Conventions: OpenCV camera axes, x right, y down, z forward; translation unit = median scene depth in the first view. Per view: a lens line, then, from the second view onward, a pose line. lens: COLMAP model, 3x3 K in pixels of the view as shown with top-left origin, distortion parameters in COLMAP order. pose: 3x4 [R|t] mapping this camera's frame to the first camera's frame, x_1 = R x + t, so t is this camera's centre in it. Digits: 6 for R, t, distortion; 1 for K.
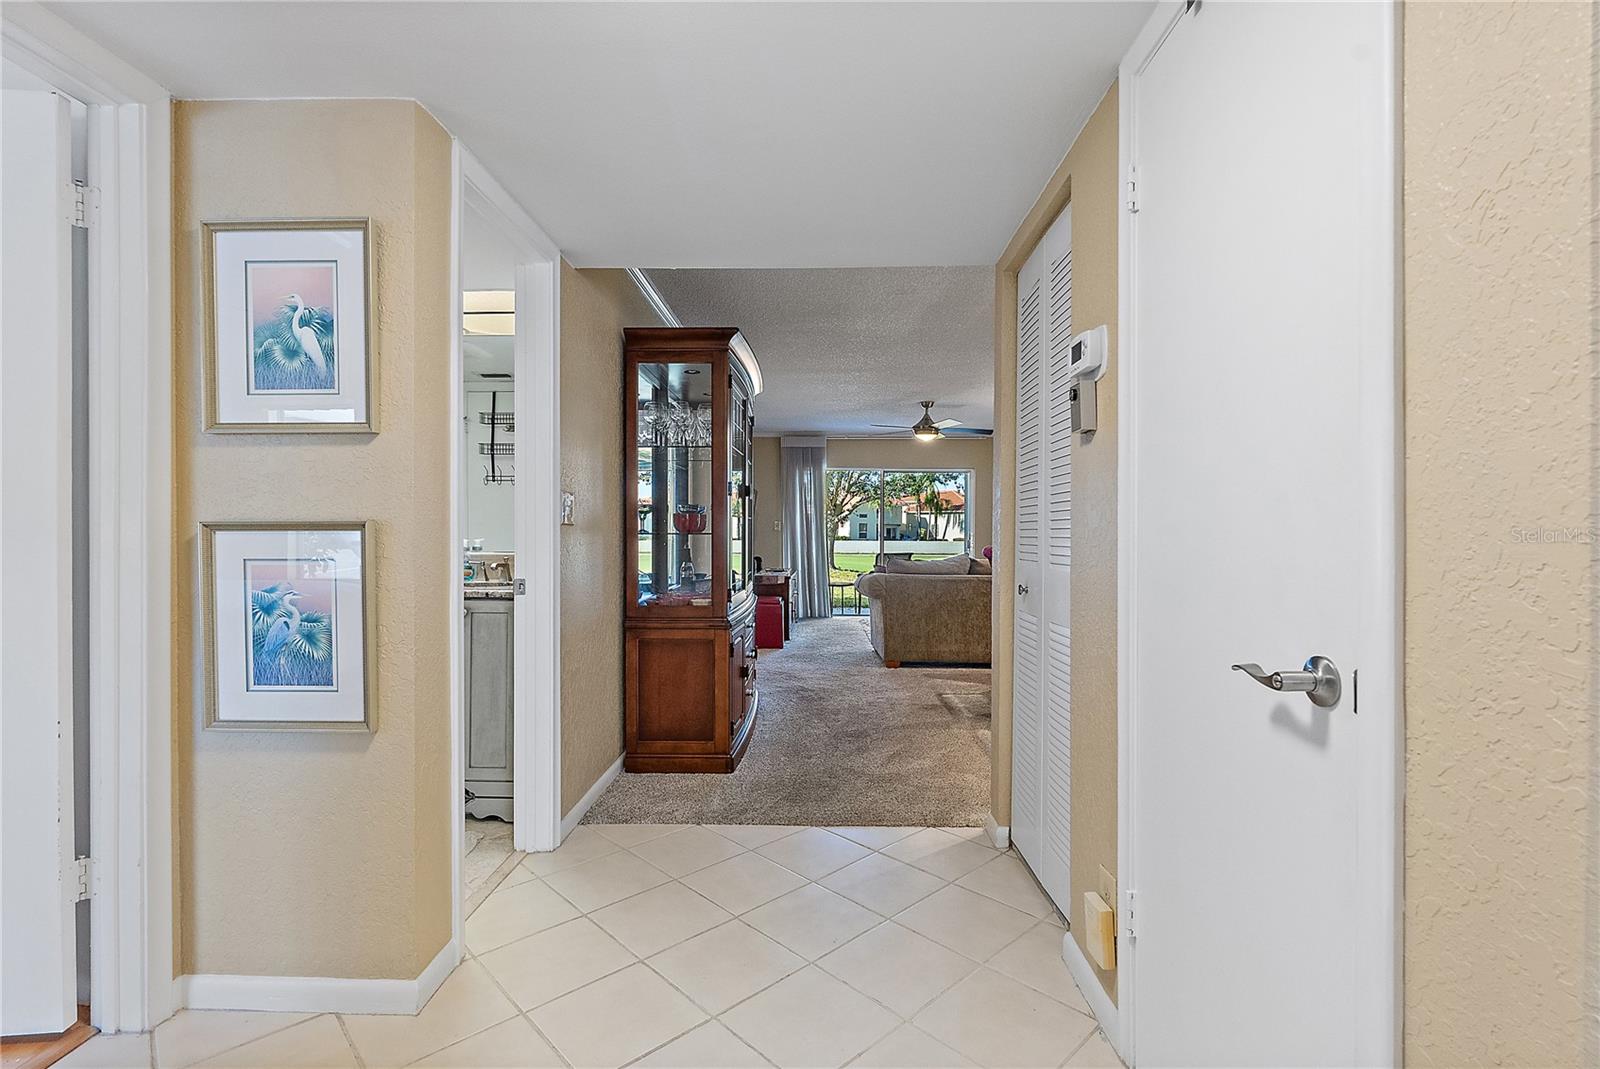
lens RADIAL K [[719.7, 0, 800.0], [0, 719.7, 534.5], [0, 0, 1]] dist [-0.001658, -0.000956]
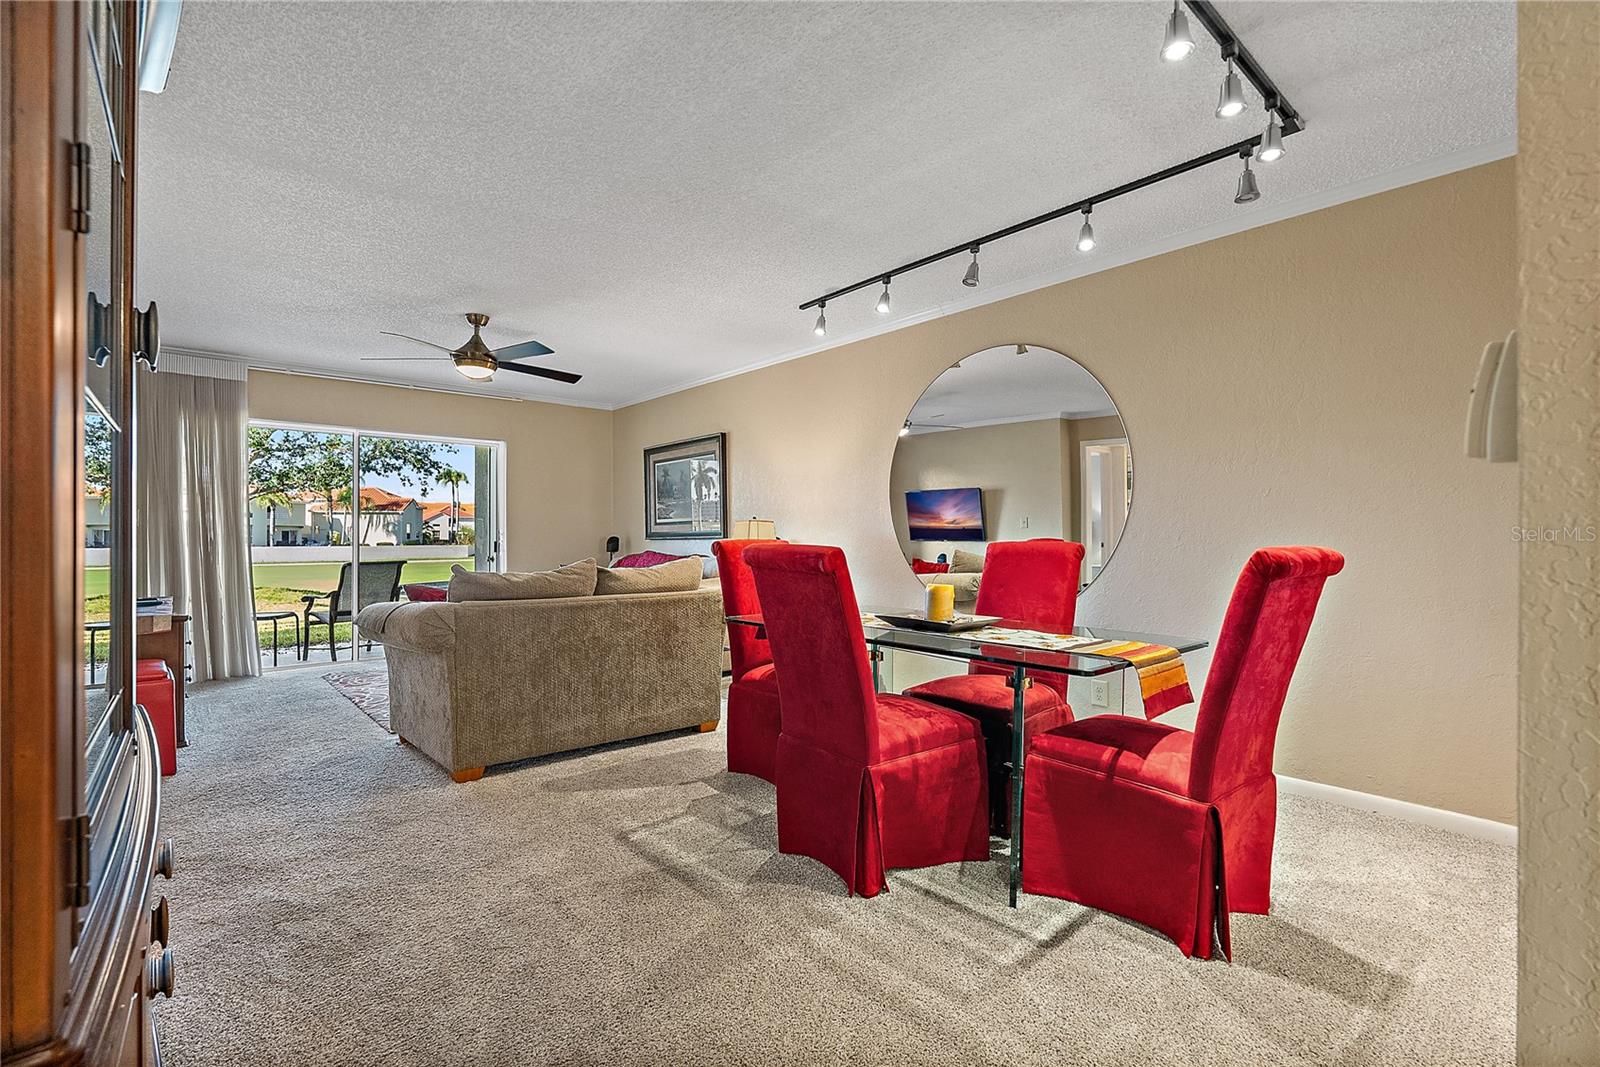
lens RADIAL K [[721.2, 0, 800.0], [0, 721.2, 533.5], [0, 0, 1]] dist [-0.002262, -0.000066]
pose [[0.732633, -0.000328, 0.680624, -0.036474], [0.004579, 0.999980, -0.004447, 0.005829], [-0.680609, 0.006375, 0.732619, 0.315790]]
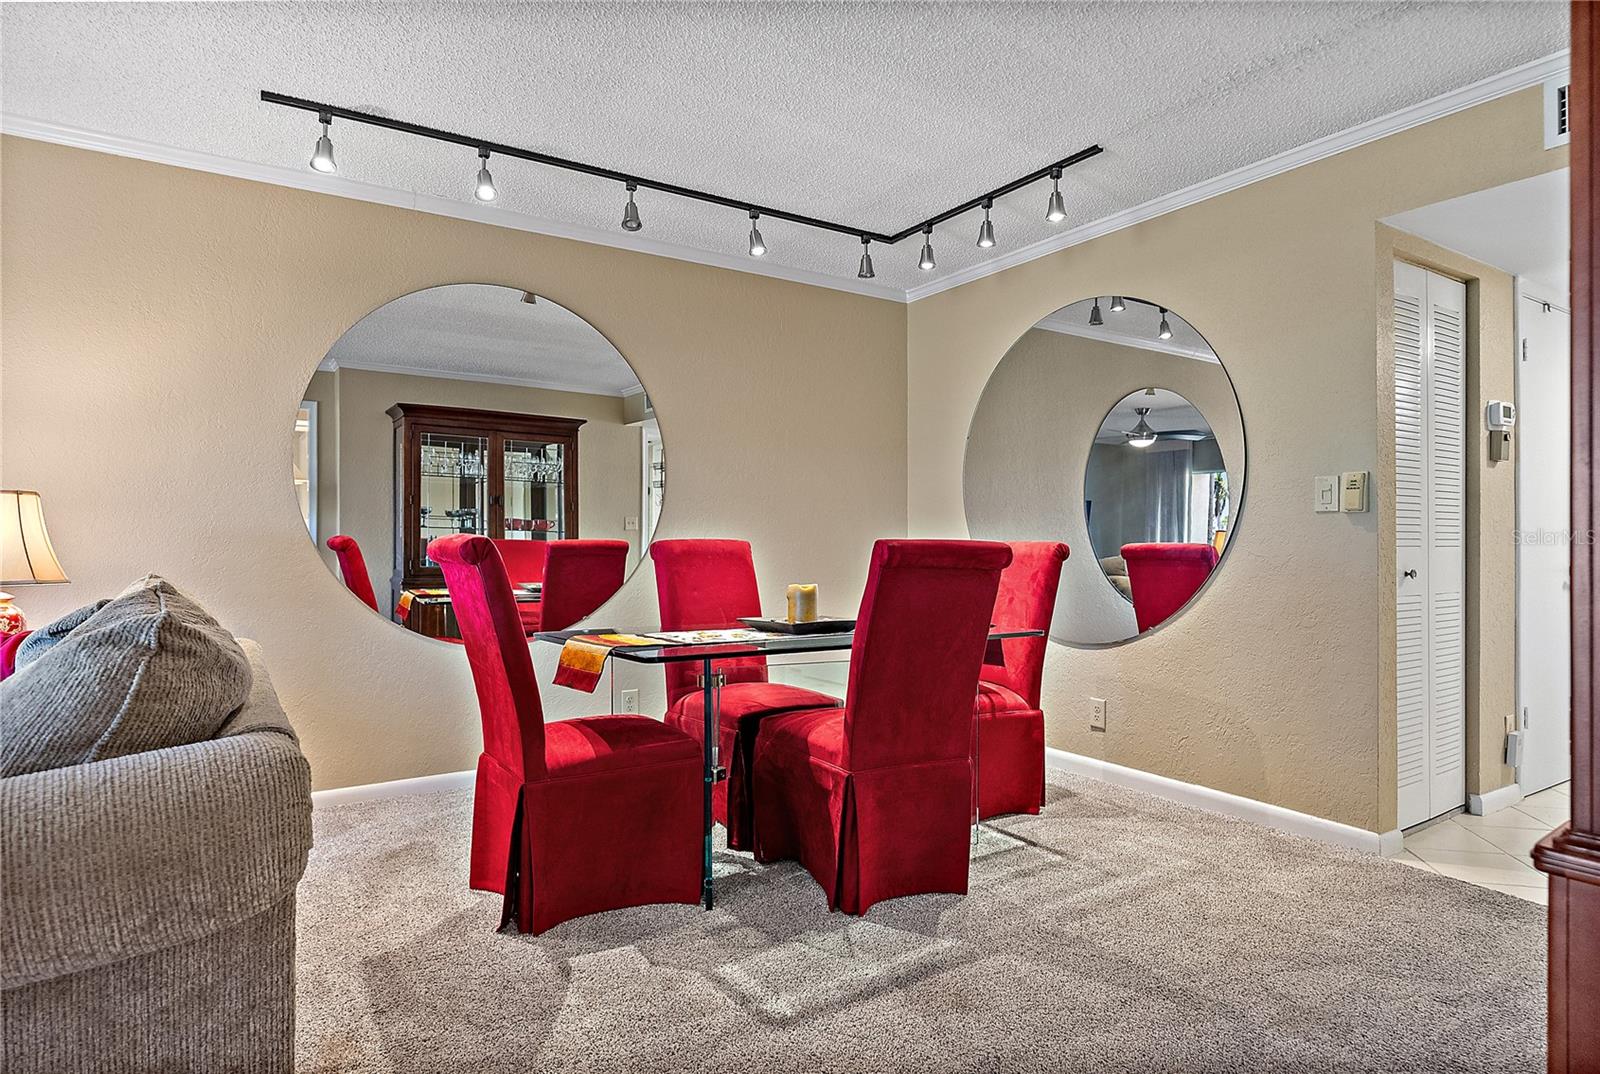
lens RADIAL K [[901.2, 0, 800.0], [0, 901.2, 537.0], [0, 0, 1]] dist [-0.000843, -0.000044]
pose [[-0.568468, 0.004270, 0.822694, -0.104207], [0.001010, 0.999989, -0.004492, 0.012301], [-0.822705, -0.001723, -0.568466, 0.988169]]
